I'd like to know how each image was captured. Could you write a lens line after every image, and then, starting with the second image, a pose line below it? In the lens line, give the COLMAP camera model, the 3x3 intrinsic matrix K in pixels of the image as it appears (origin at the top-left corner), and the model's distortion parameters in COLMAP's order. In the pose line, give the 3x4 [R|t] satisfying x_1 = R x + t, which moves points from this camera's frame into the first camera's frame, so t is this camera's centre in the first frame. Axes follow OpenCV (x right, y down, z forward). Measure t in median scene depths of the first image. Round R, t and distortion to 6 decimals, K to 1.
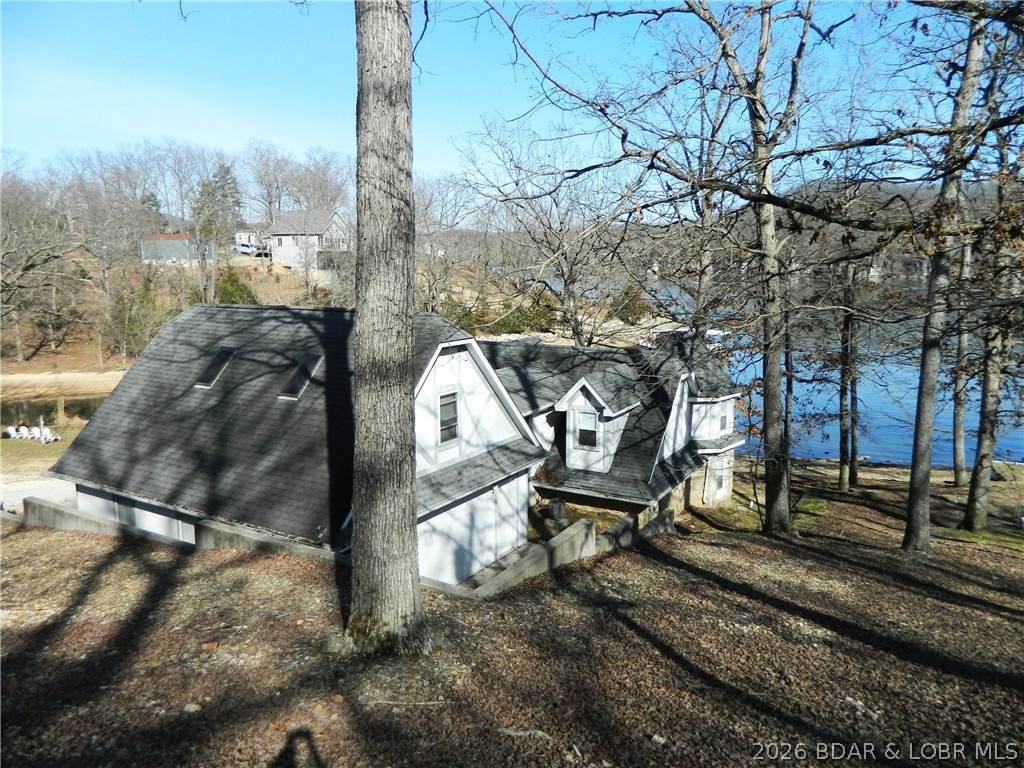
lens RADIAL K [[762.7, 0, 540.0], [0, 762.7, 378.8], [0, 0, 1]] dist [0.003734, -0.008585]
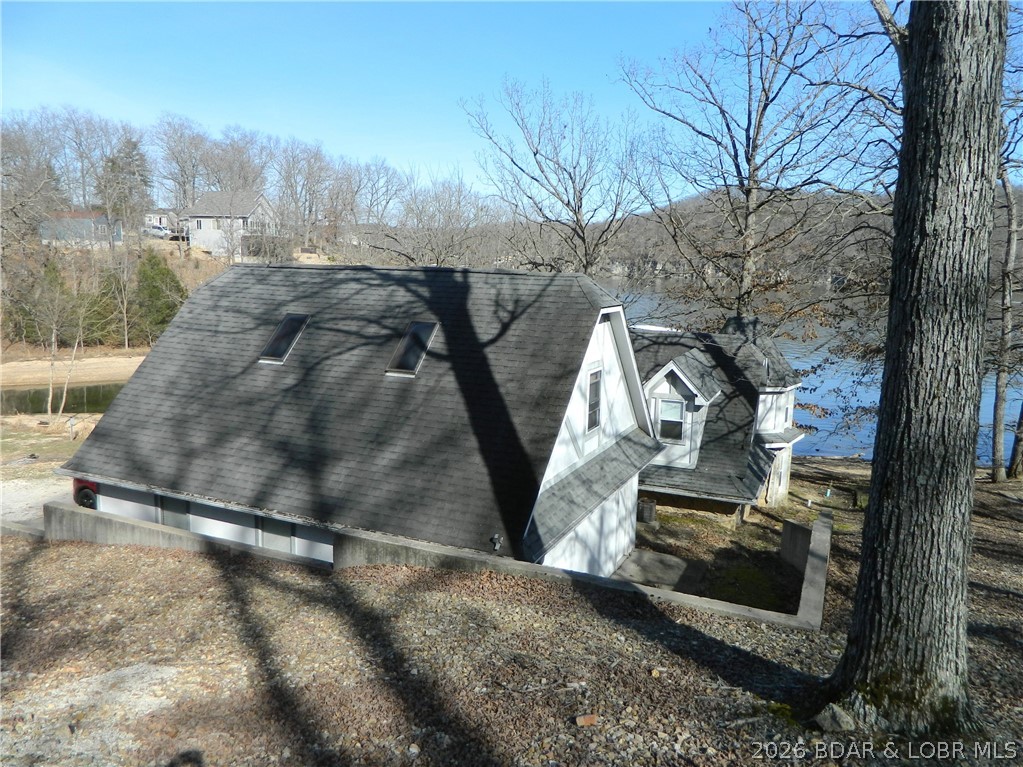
lens RADIAL K [[761.9, 0, 510.8], [0, 761.9, 383.1], [0, 0, 1]] dist [0.003734, -0.008585]
pose [[0.993252, 0.007563, 0.115725, -0.282673], [-0.007733, 0.999970, 0.001017, 0.029388], [-0.115714, -0.001905, 0.993281, 0.175477]]
